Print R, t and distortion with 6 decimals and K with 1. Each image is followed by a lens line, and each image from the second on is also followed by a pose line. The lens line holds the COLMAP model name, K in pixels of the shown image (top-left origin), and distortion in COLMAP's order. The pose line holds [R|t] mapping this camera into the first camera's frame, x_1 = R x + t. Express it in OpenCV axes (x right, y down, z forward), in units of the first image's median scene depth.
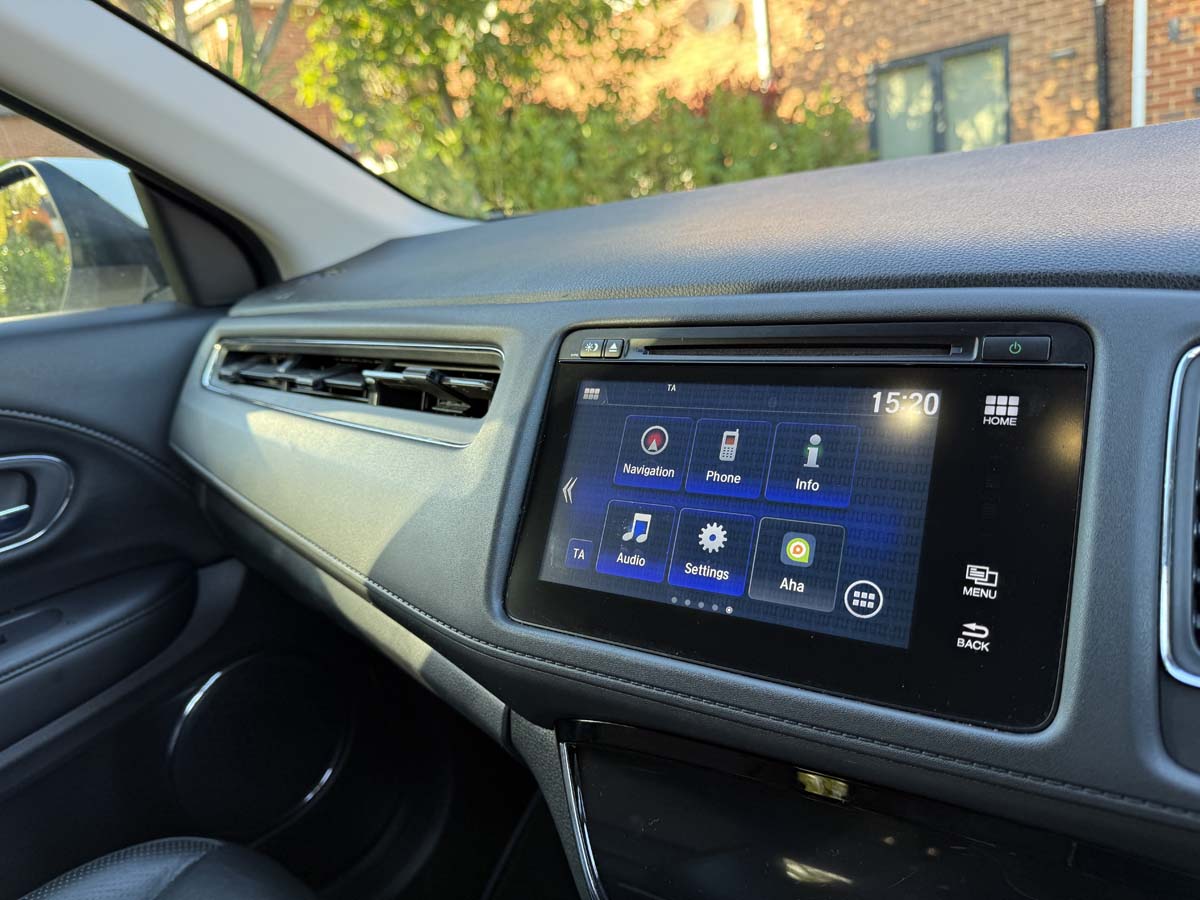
lens RADIAL K [[849.9, 0, 590.0], [0, 849.9, 450.3], [0, 0, 1]] dist [-0.005536, -0.027516]
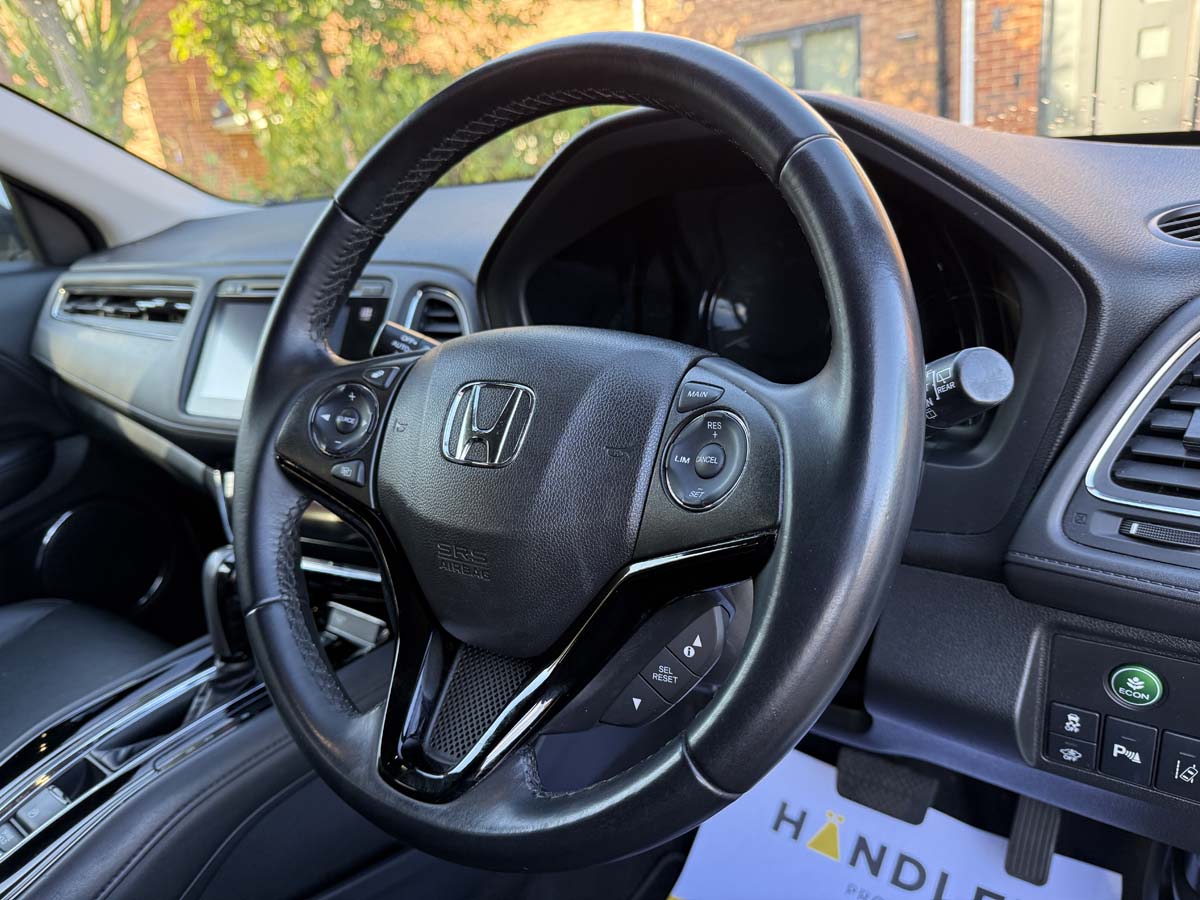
lens RADIAL K [[849.9, 0, 590.0], [0, 849.9, 450.3], [0, 0, 1]] dist [-0.005536, -0.027516]
pose [[0.993918, -0.007274, 0.109881, 0.358833], [0.002025, 0.998855, 0.047803, 0.099810], [-0.110103, -0.047289, 0.992795, -0.670677]]
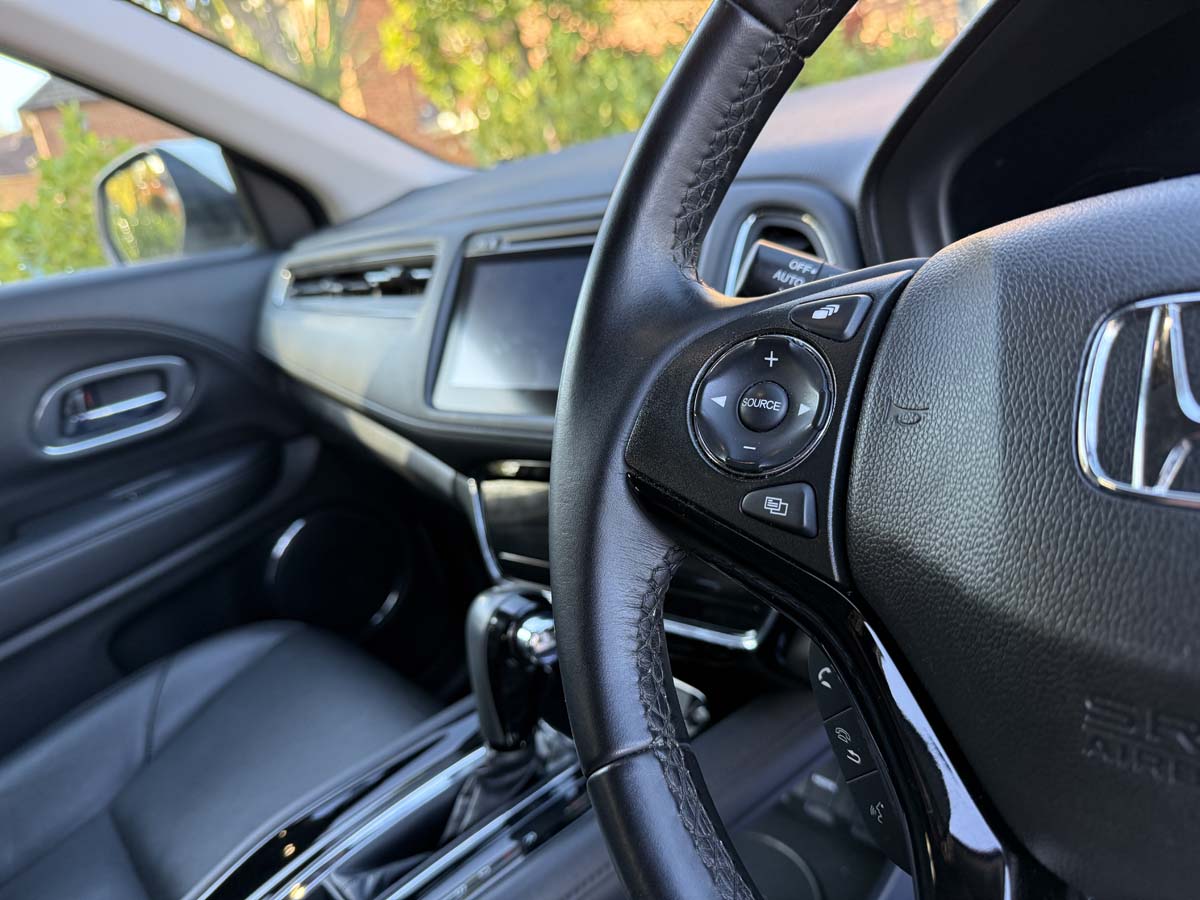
lens RADIAL K [[855.5, 0, 599.0], [0, 855.5, 444.7], [0, 0, 1]] dist [0.049241, -0.171662]
pose [[0.993373, -0.028784, -0.111276, 0.217593], [0.034405, 0.998210, 0.048925, 0.104473], [0.109669, -0.052429, 0.992584, -0.351958]]
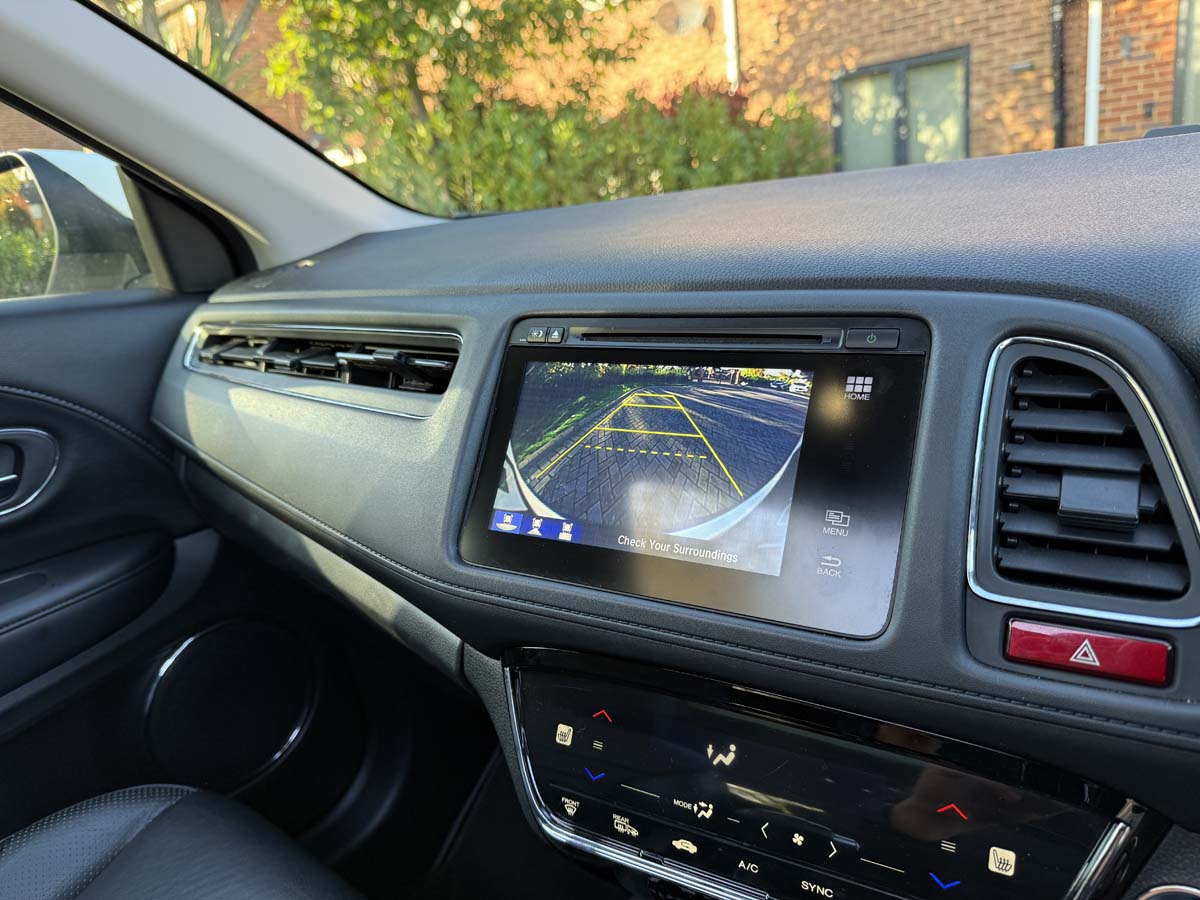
lens RADIAL K [[846.2, 0, 587.7], [0, 846.2, 449.3], [0, 0, 1]] dist [0.004438, -0.041950]
pose [[0.999179, 0.015228, 0.037548, 0.016747], [-0.015338, 0.999879, 0.002645, 0.018773], [-0.037503, -0.003219, 0.999291, -0.092045]]
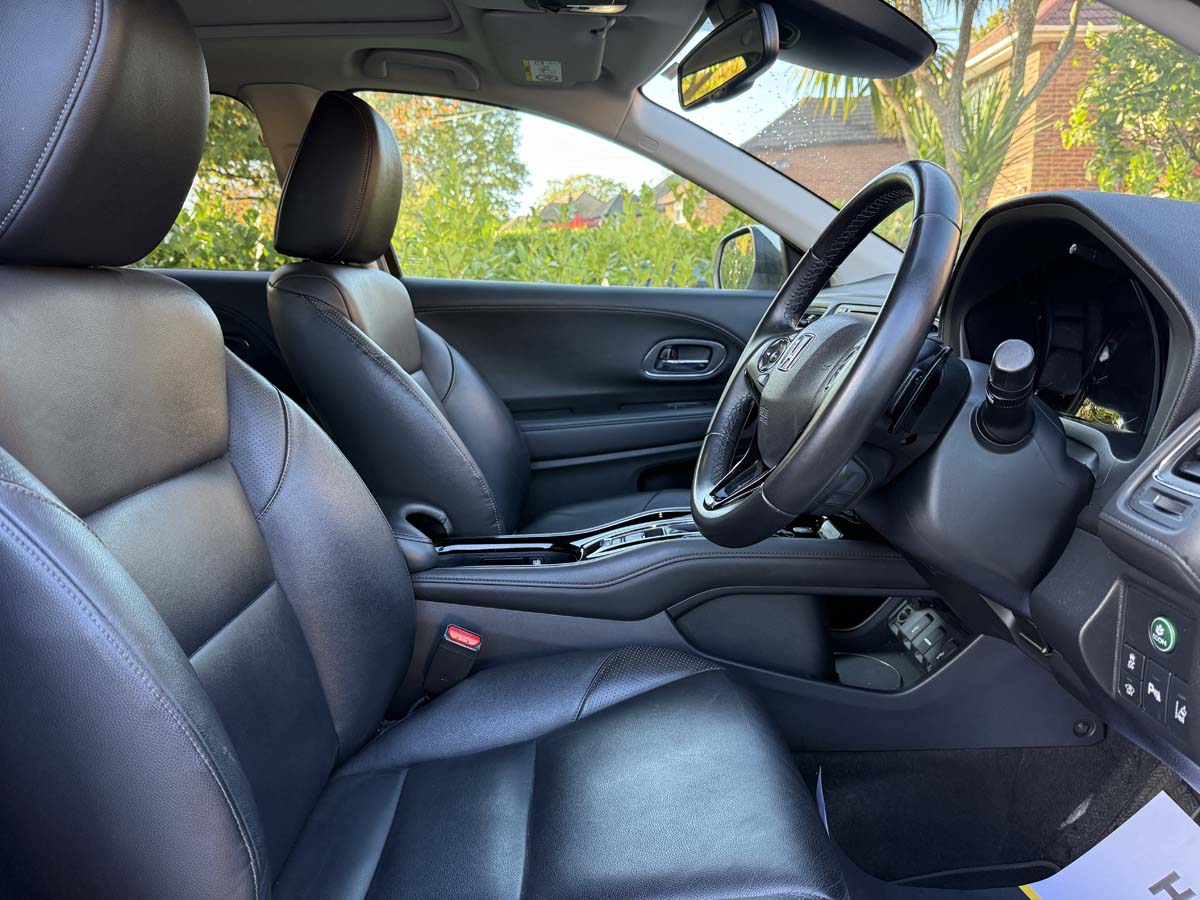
lens RADIAL K [[839.7, 0, 600.0], [0, 839.7, 450.0], [0, 0, 1]] dist [0.113288, -0.121273]
pose [[0.681508, 0.242539, -0.690451, 0.987053], [-0.260478, 0.962088, 0.080855, 0.208388], [0.683885, 0.124743, 0.718847, -1.088556]]
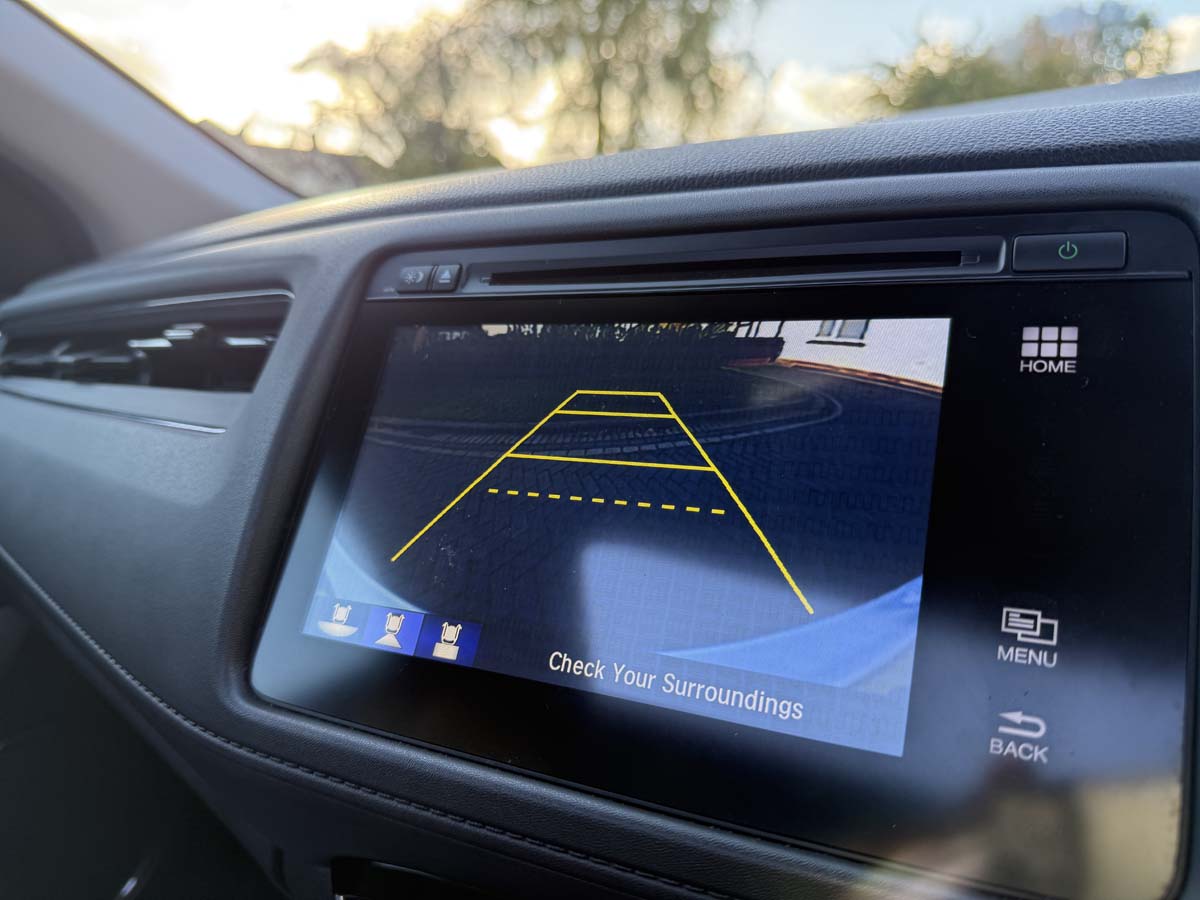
lens RADIAL K [[877.7, 0, 593.9], [0, 877.7, 449.6], [0, 0, 1]] dist [-0.034729, 0.000883]
pose [[0.995434, 0.029423, 0.090810, 0.044921], [-0.023228, 0.997379, -0.068531, 0.029961], [-0.092588, 0.066109, 0.993507, 0.172400]]
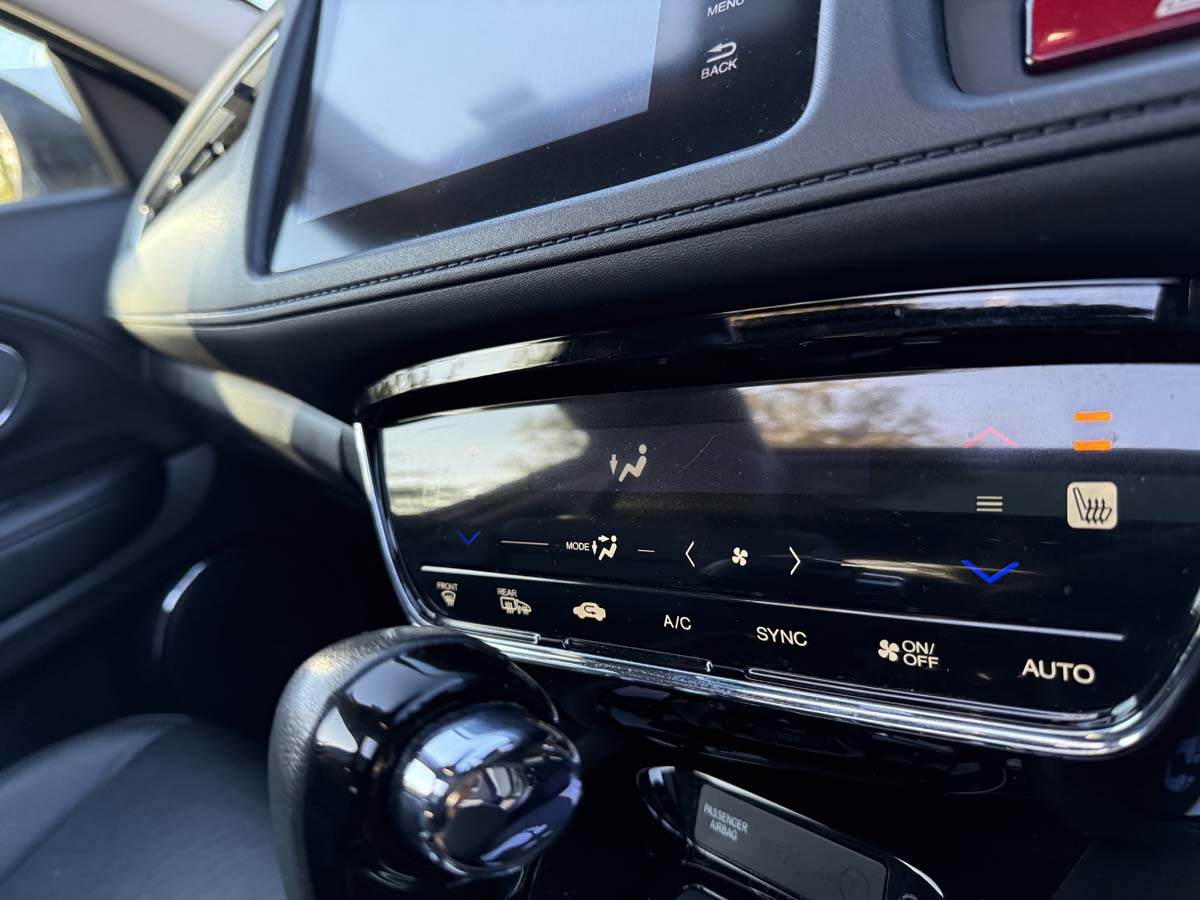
lens RADIAL K [[854.0, 0, 600.0], [0, 854.0, 450.0], [0, 0, 1]] dist [-0.007537, -0.001863]
pose [[0.988455, -0.103613, -0.110552, 0.153153], [0.103921, 0.994581, -0.002981, 0.209646], [0.110262, -0.008542, 0.993866, 0.100851]]
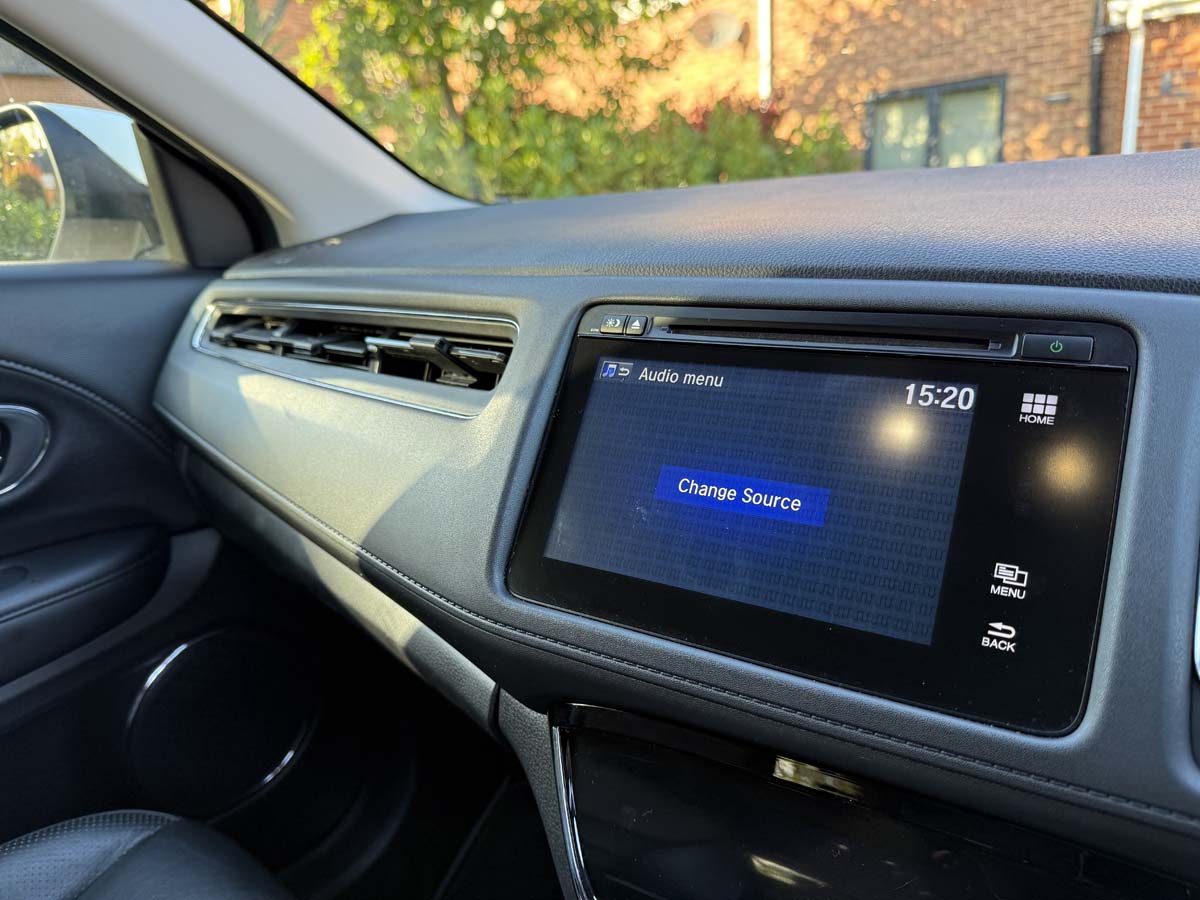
lens RADIAL K [[849.9, 0, 590.0], [0, 849.9, 450.3], [0, 0, 1]] dist [-0.005536, -0.027516]
pose [[0.997040, 0.070740, 0.030116, -0.023499], [-0.070516, 0.997475, -0.008442, 0.018599], [-0.030637, 0.006294, 0.999511, 0.015712]]
